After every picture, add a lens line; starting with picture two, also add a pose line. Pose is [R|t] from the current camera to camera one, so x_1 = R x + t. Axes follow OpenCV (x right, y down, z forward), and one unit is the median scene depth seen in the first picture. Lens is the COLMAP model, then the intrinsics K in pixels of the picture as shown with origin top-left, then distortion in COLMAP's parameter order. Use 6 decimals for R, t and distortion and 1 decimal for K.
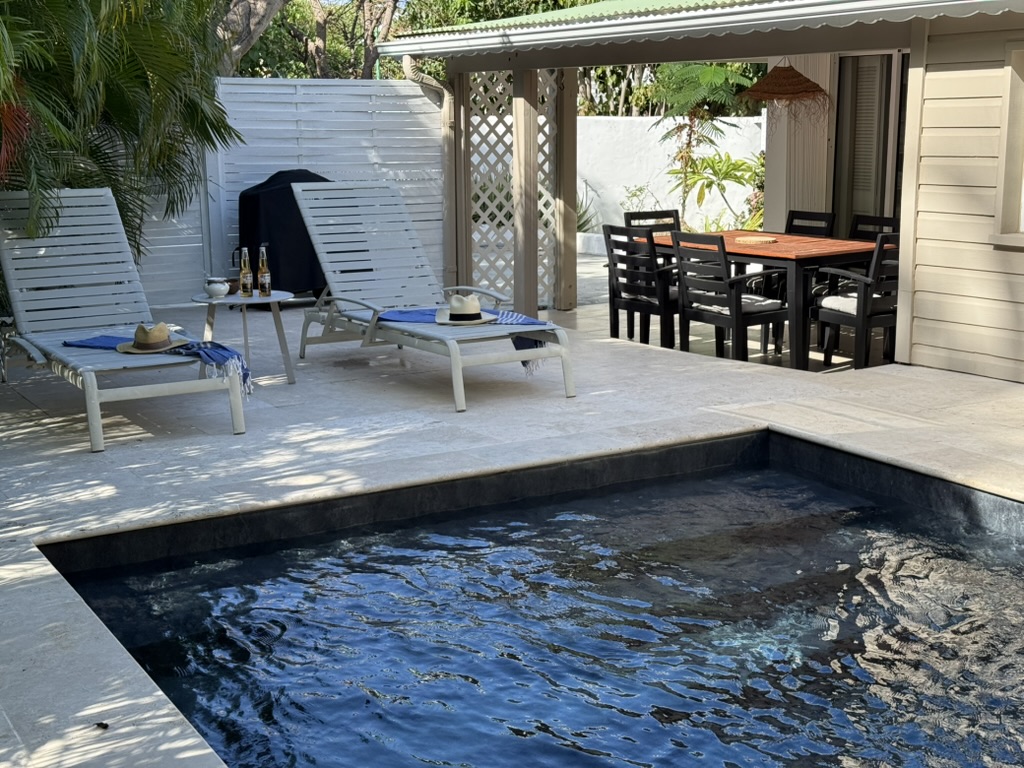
lens RADIAL K [[1419.4, 0, 512.0], [0, 1419.4, 384.0], [0, 0, 1]] dist [0.141492, -0.123007]
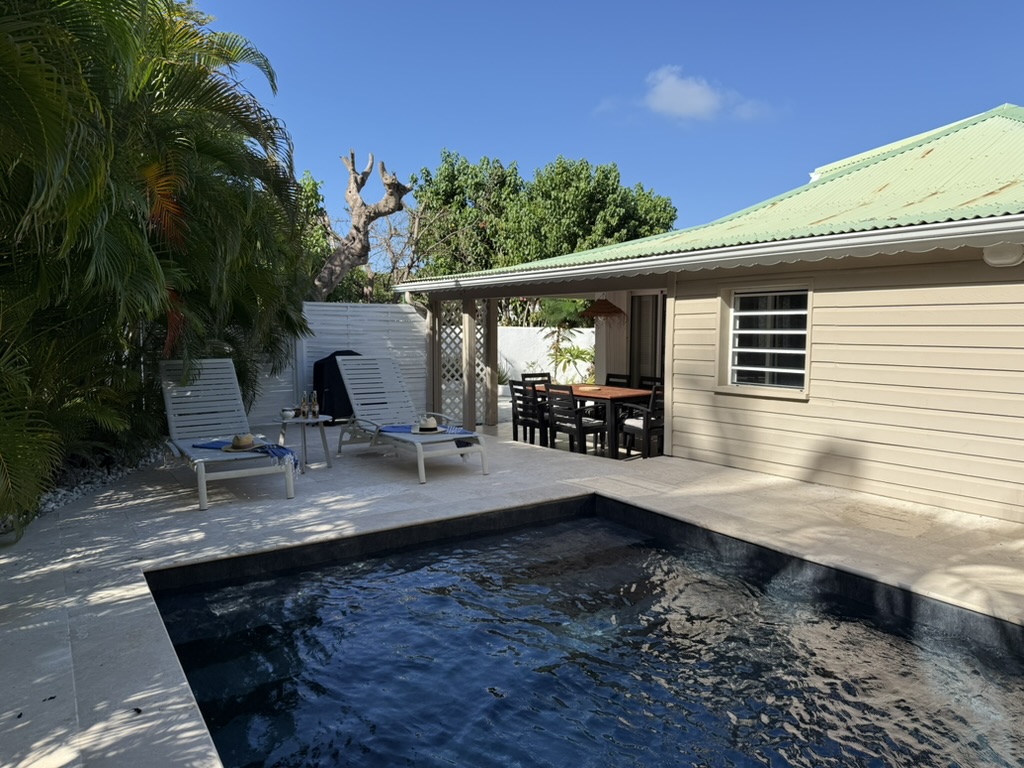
lens RADIAL K [[698.3, 0, 512.0], [0, 698.3, 384.0], [0, 0, 1]] dist [0.126958, -0.205352]
pose [[0.998836, 0.004597, 0.048011, 0.027016], [0.000675, 0.994019, -0.109208, -0.006861], [-0.048226, 0.109114, 0.992859, 0.097488]]
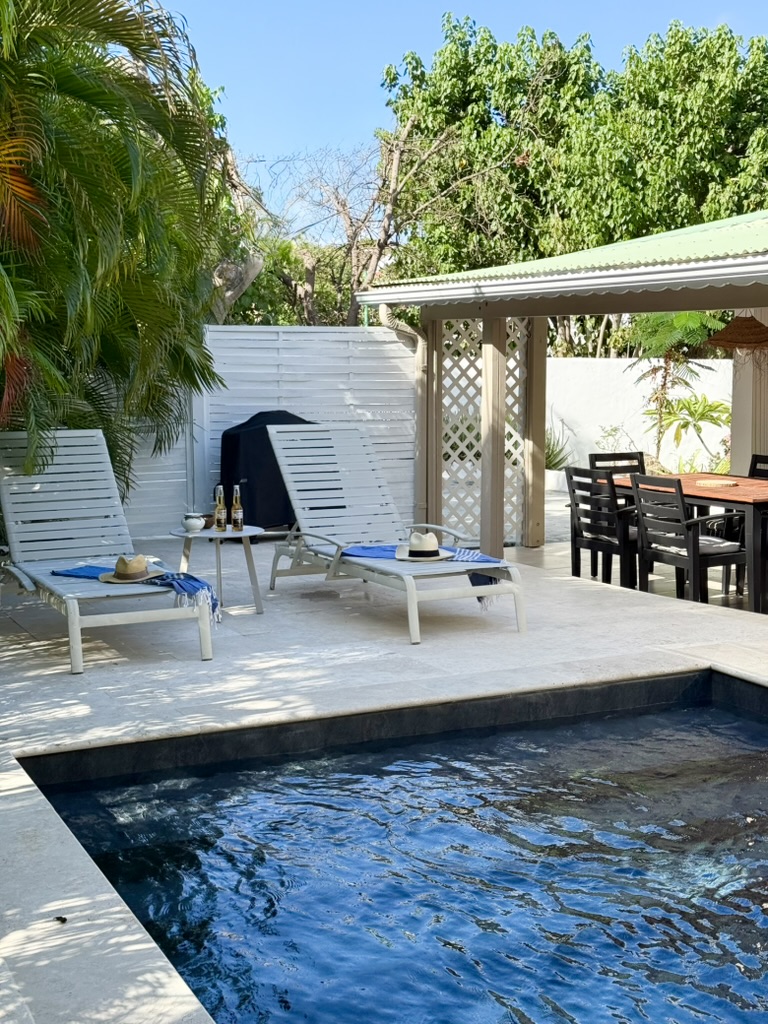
lens RADIAL K [[1431.5, 0, 384.0], [0, 1431.5, 512.0], [0, 0, 1]] dist [0.158389, -0.111215]
pose [[0.996313, 0.016001, -0.084293, 0.023914], [-0.022066, 0.997195, -0.071519, -0.001216], [0.082912, 0.073116, 0.993871, -0.053639]]
